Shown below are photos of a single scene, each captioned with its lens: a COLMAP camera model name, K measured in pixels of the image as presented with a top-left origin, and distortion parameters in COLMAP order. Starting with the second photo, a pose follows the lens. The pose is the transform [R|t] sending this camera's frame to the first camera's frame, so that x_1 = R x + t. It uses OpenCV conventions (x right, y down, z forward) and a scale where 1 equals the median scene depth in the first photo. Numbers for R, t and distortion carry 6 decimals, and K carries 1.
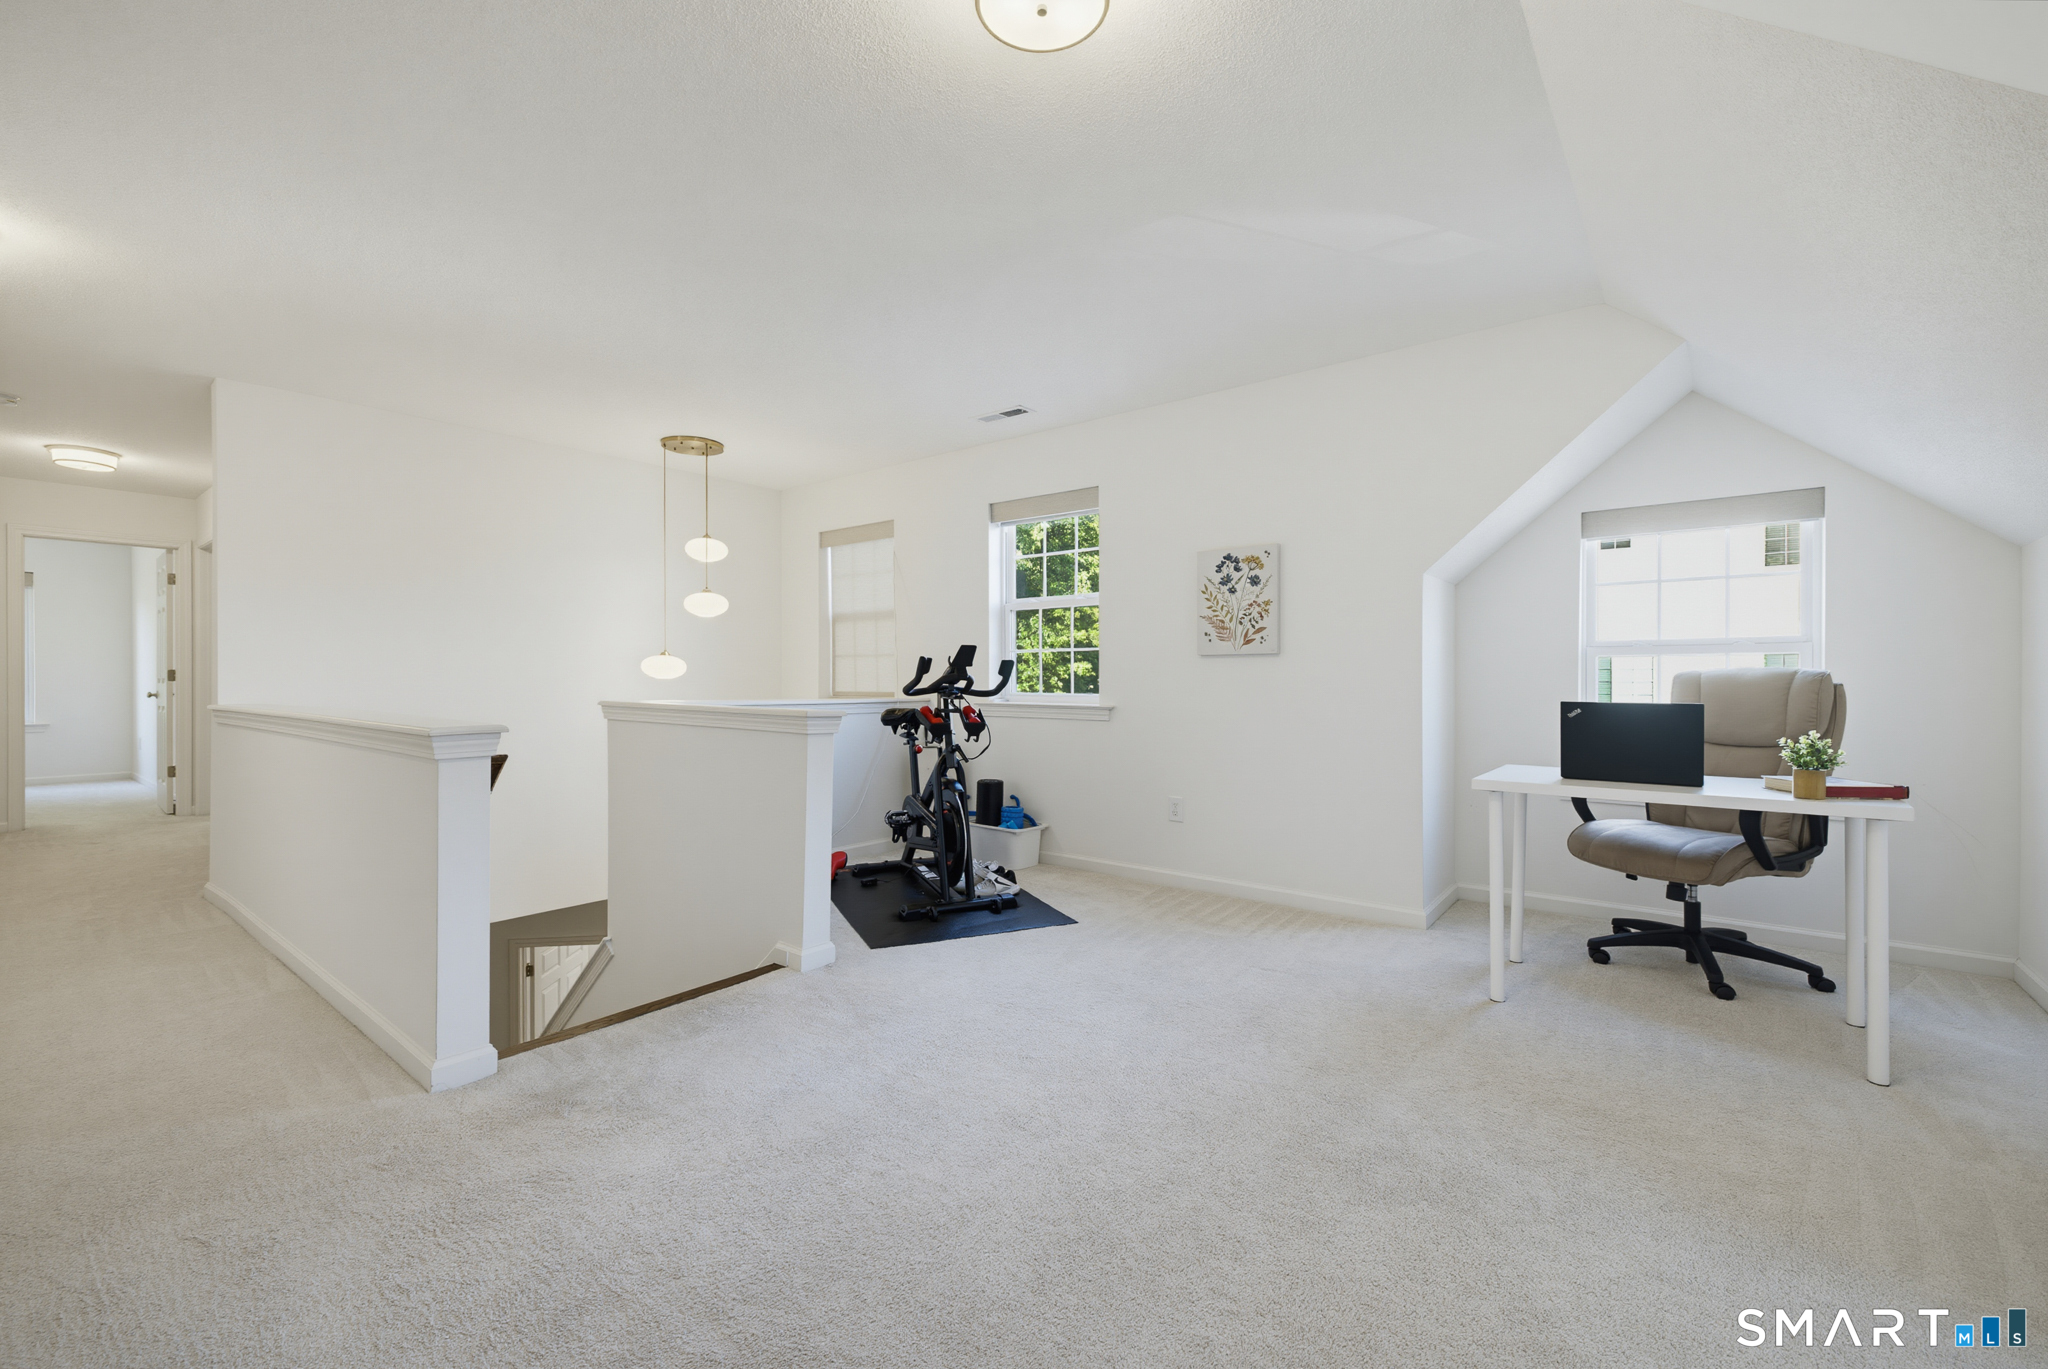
lens RADIAL K [[857.2, 0, 1025.5], [0, 857.2, 685.1], [0, 0, 1]] dist [0.005758, -0.001850]
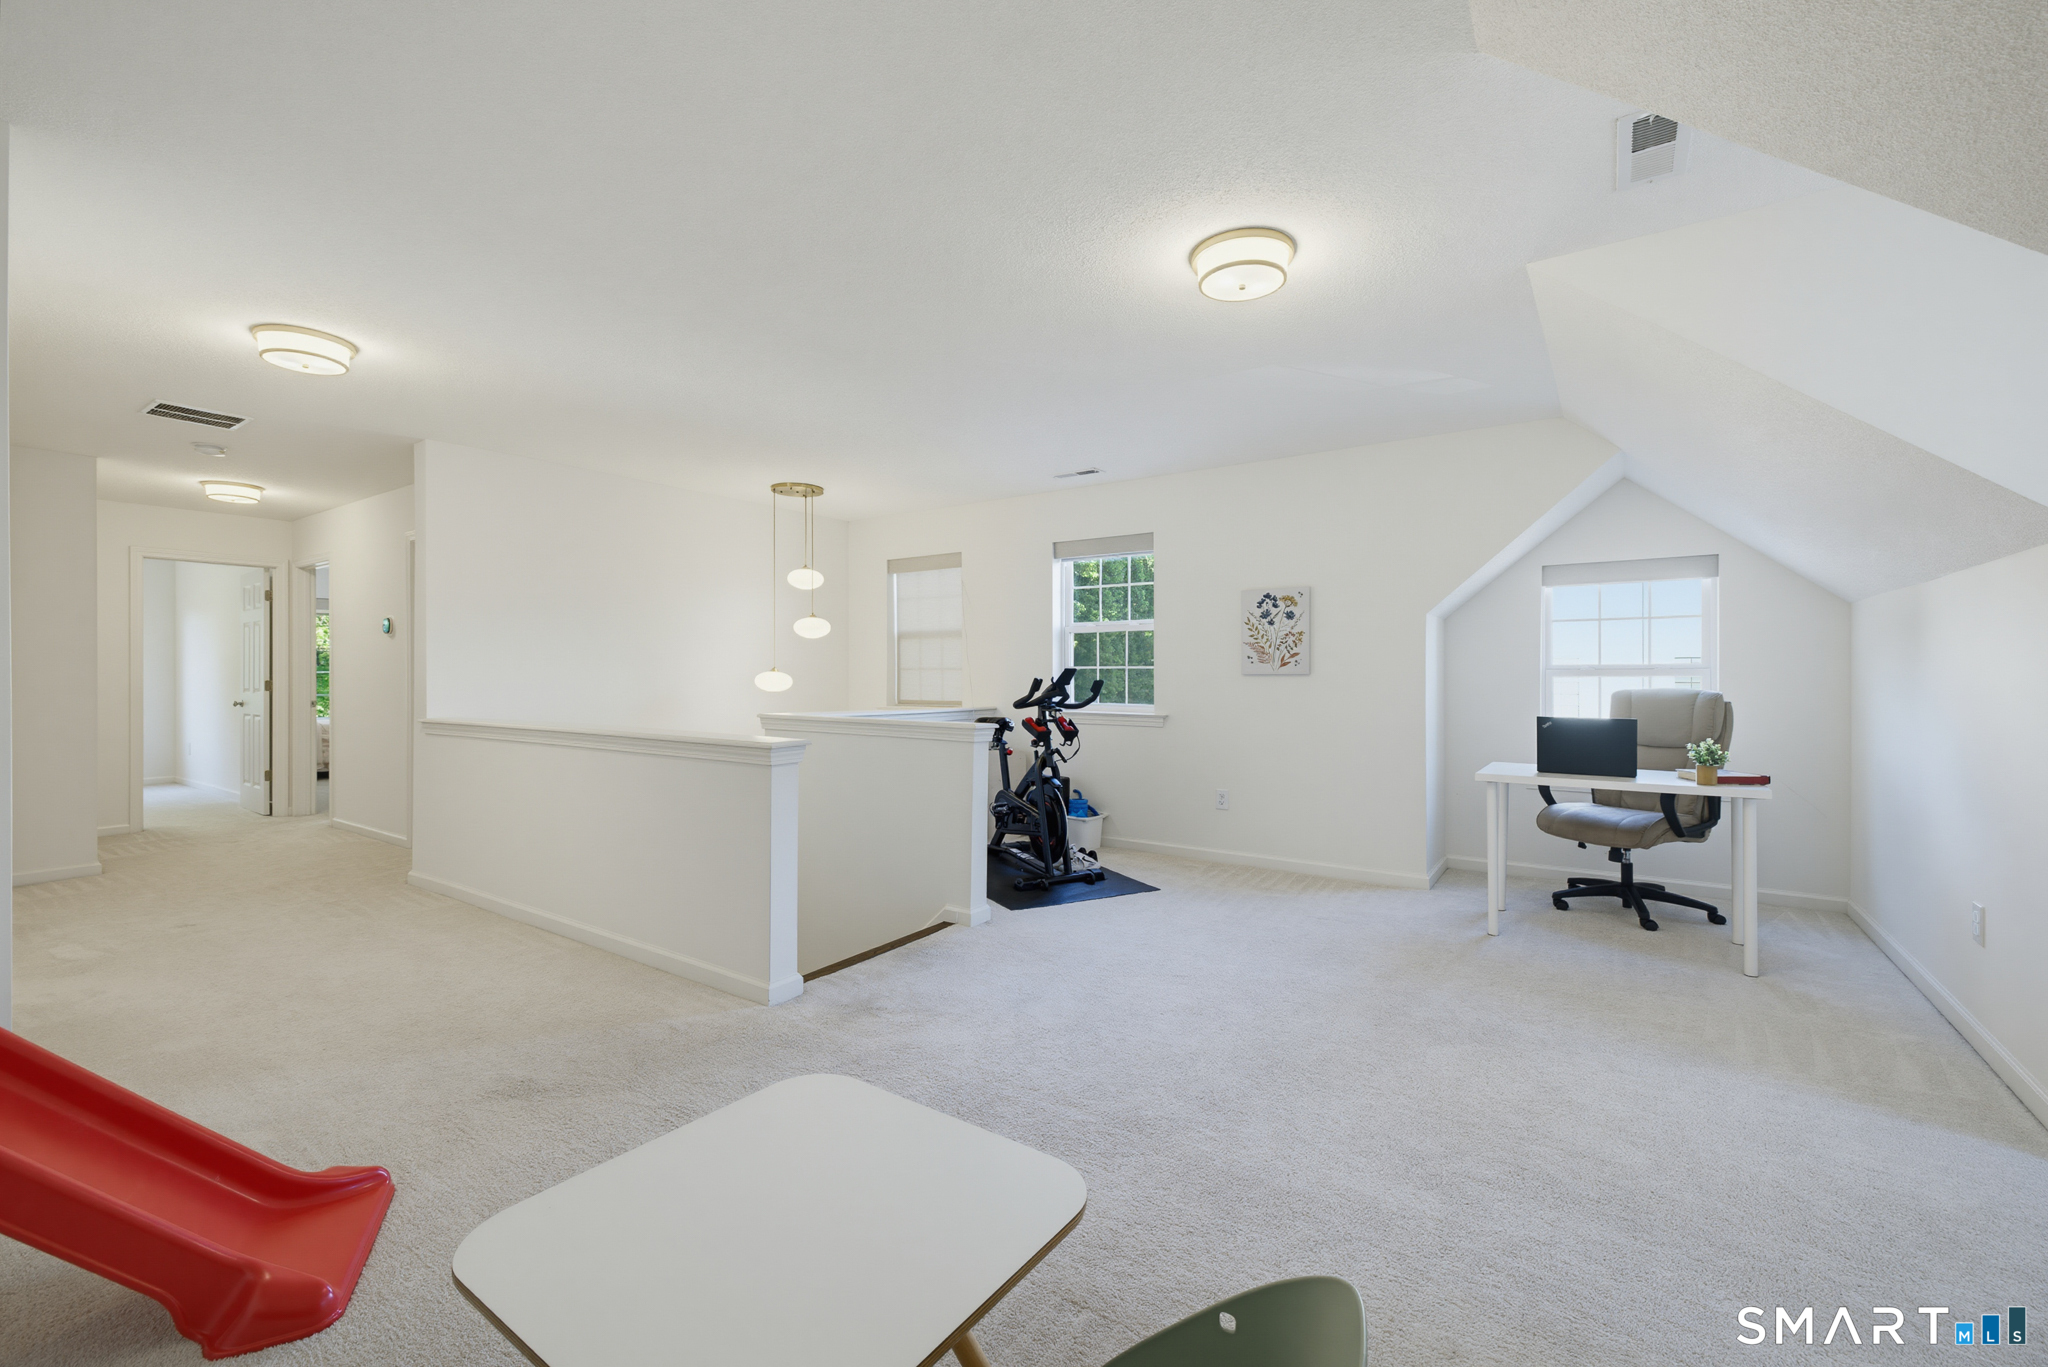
lens RADIAL K [[857.2, 0, 1030.5], [0, 857.2, 679.3], [0, 0, 1]] dist [0.005758, -0.001850]
pose [[0.997698, -0.000780, 0.067811, -0.196769], [0.000960, 0.999996, -0.002617, -0.026267], [-0.067809, 0.002676, 0.997695, -0.223335]]
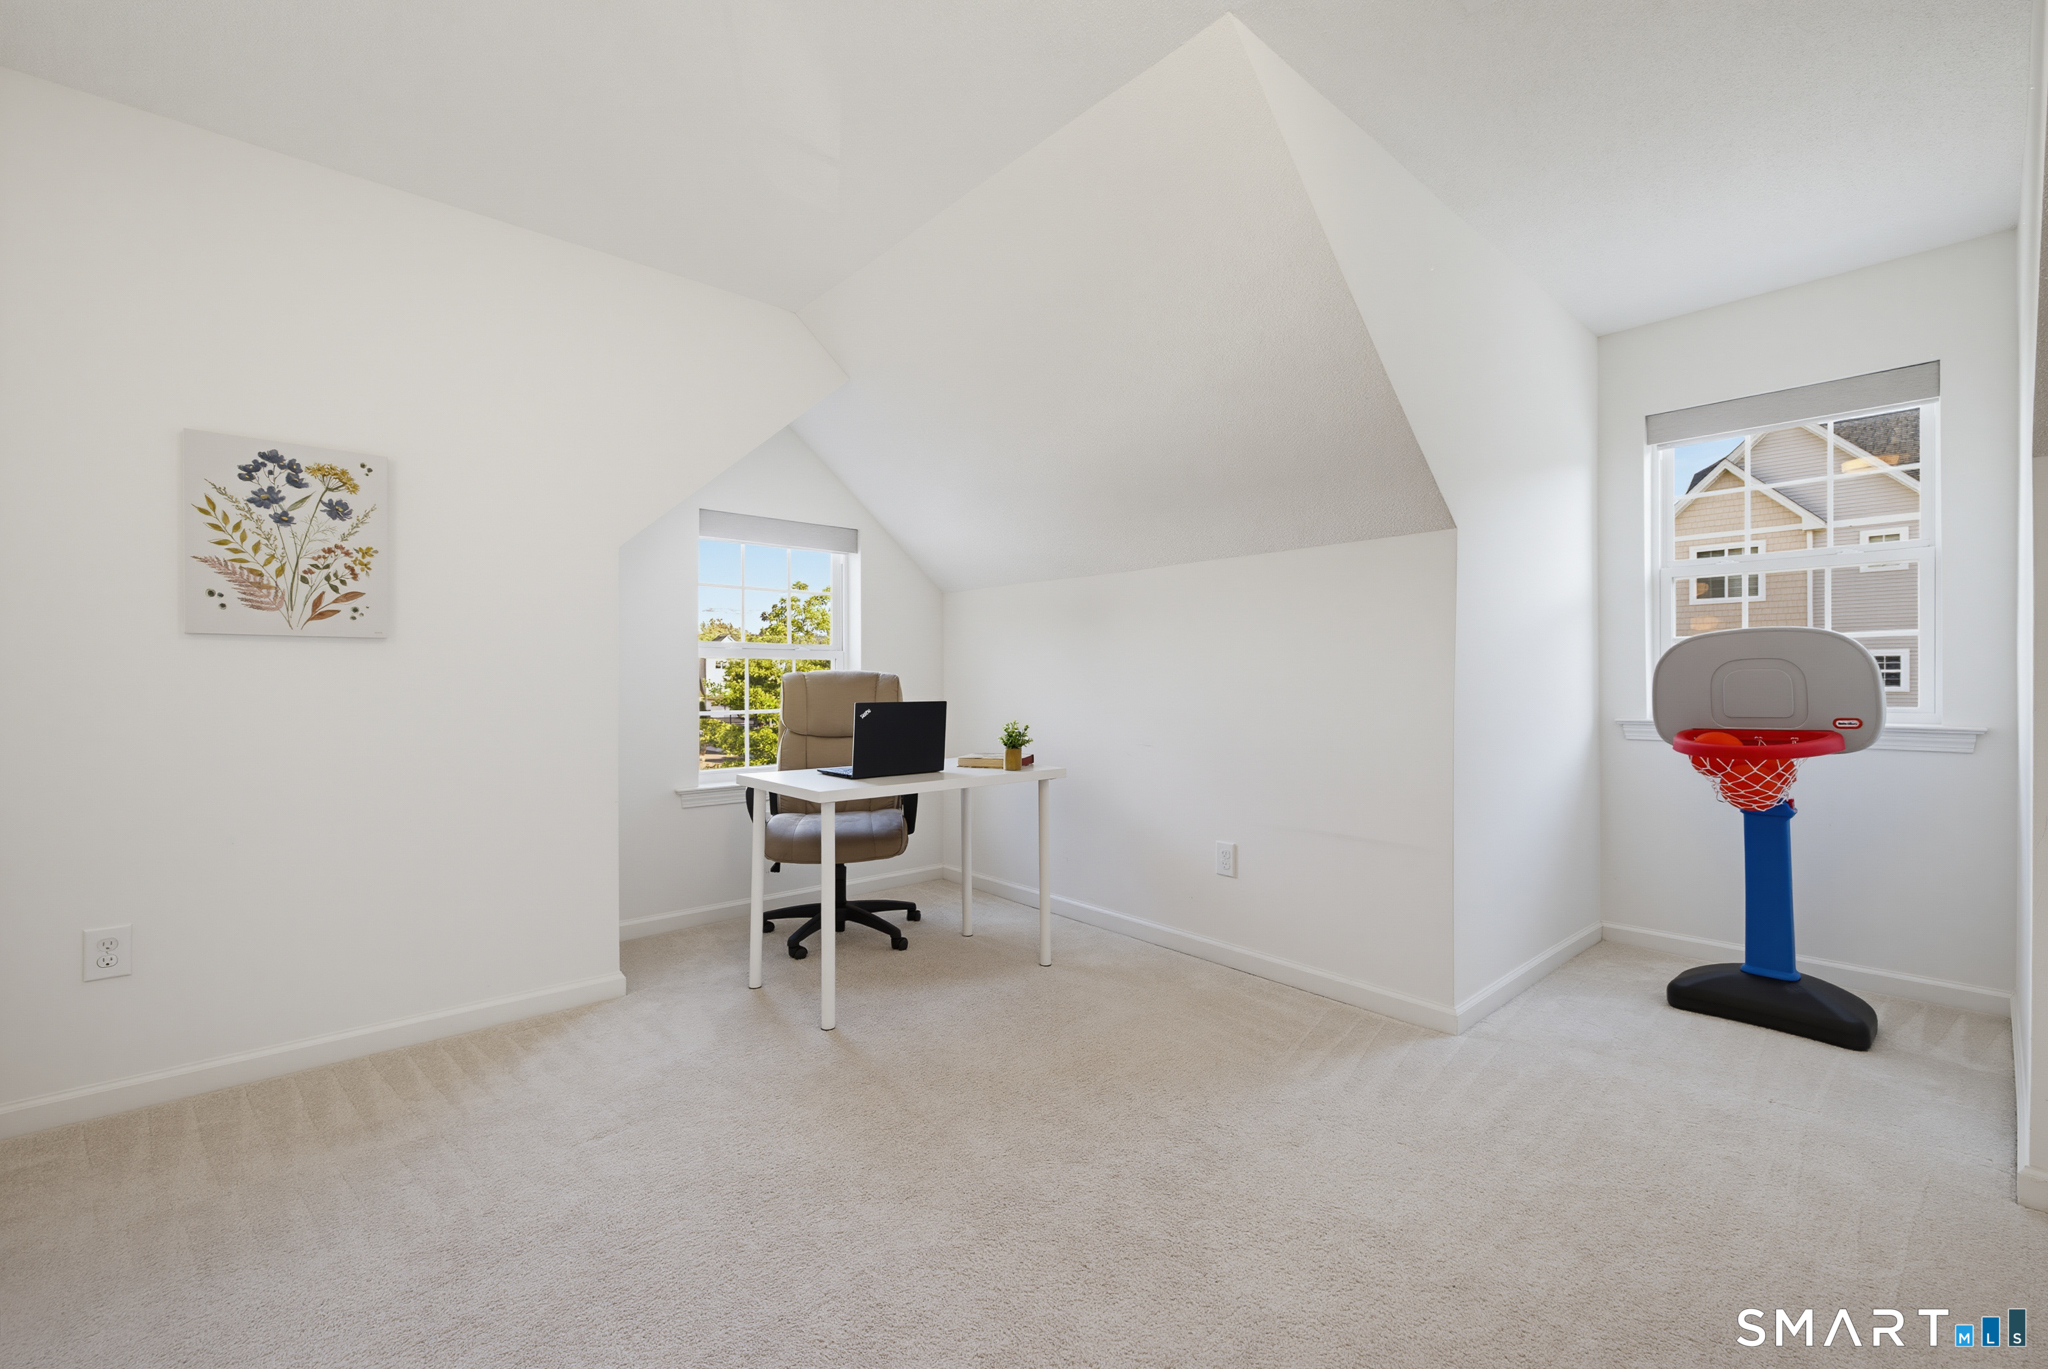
lens RADIAL K [[857.2, 0, 1034.3], [0, 857.2, 675.7], [0, 0, 1]] dist [0.005758, -0.001850]
pose [[0.162300, 0.002231, 0.986739, -0.231782], [0.004587, 0.999985, -0.003015, -0.006128], [-0.986731, 0.005016, 0.162288, 0.446930]]
